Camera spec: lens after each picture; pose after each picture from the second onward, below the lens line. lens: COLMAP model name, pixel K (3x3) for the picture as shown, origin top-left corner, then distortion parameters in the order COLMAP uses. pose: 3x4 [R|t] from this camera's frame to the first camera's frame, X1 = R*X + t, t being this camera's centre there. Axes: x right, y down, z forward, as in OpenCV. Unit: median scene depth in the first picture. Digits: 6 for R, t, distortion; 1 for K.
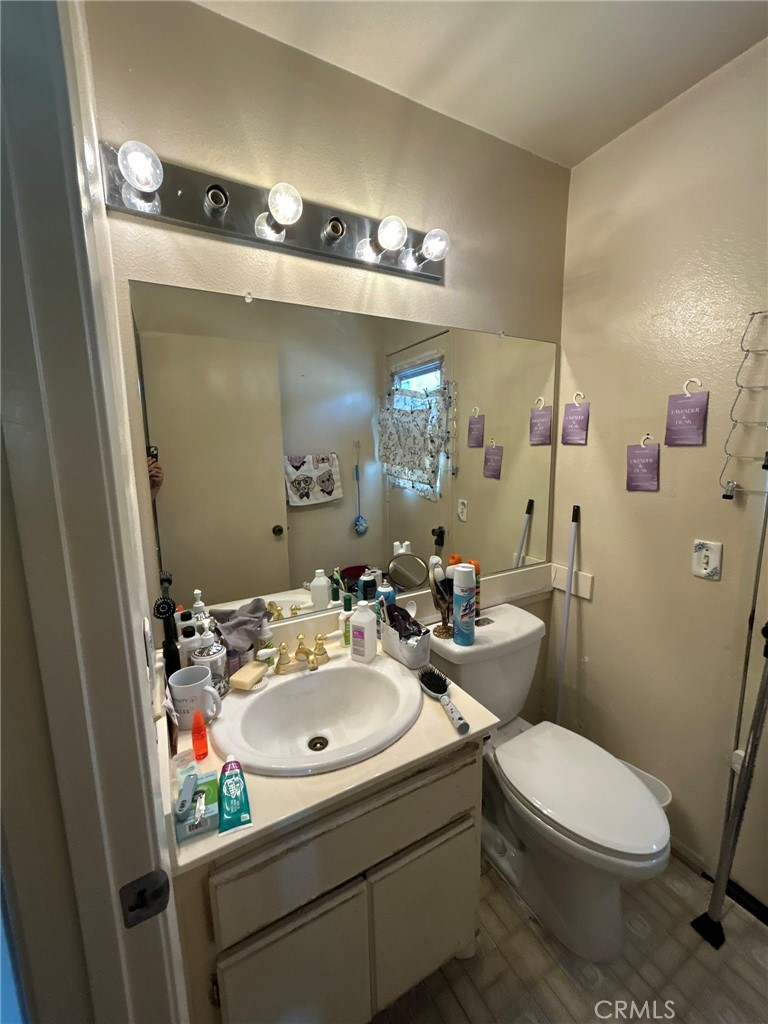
lens RADIAL K [[410.9, 0, 386.3], [0, 410.9, 509.5], [0, 0, 1]] dist [-0.001388, -0.000070]
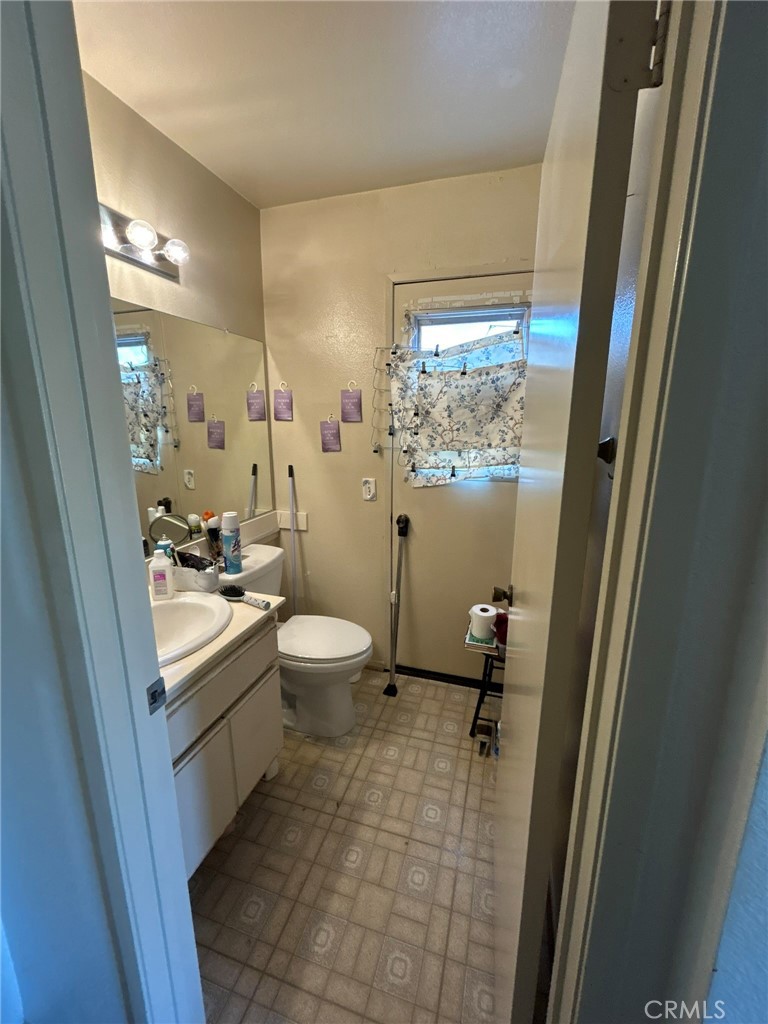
lens RADIAL K [[410.9, 0, 386.3], [0, 410.9, 509.5], [0, 0, 1]] dist [-0.001388, -0.000070]
pose [[0.721036, -0.131467, 0.680311, -0.264096], [0.094458, 0.991319, 0.091456, 0.042359], [-0.686429, -0.001682, 0.727195, -0.226170]]
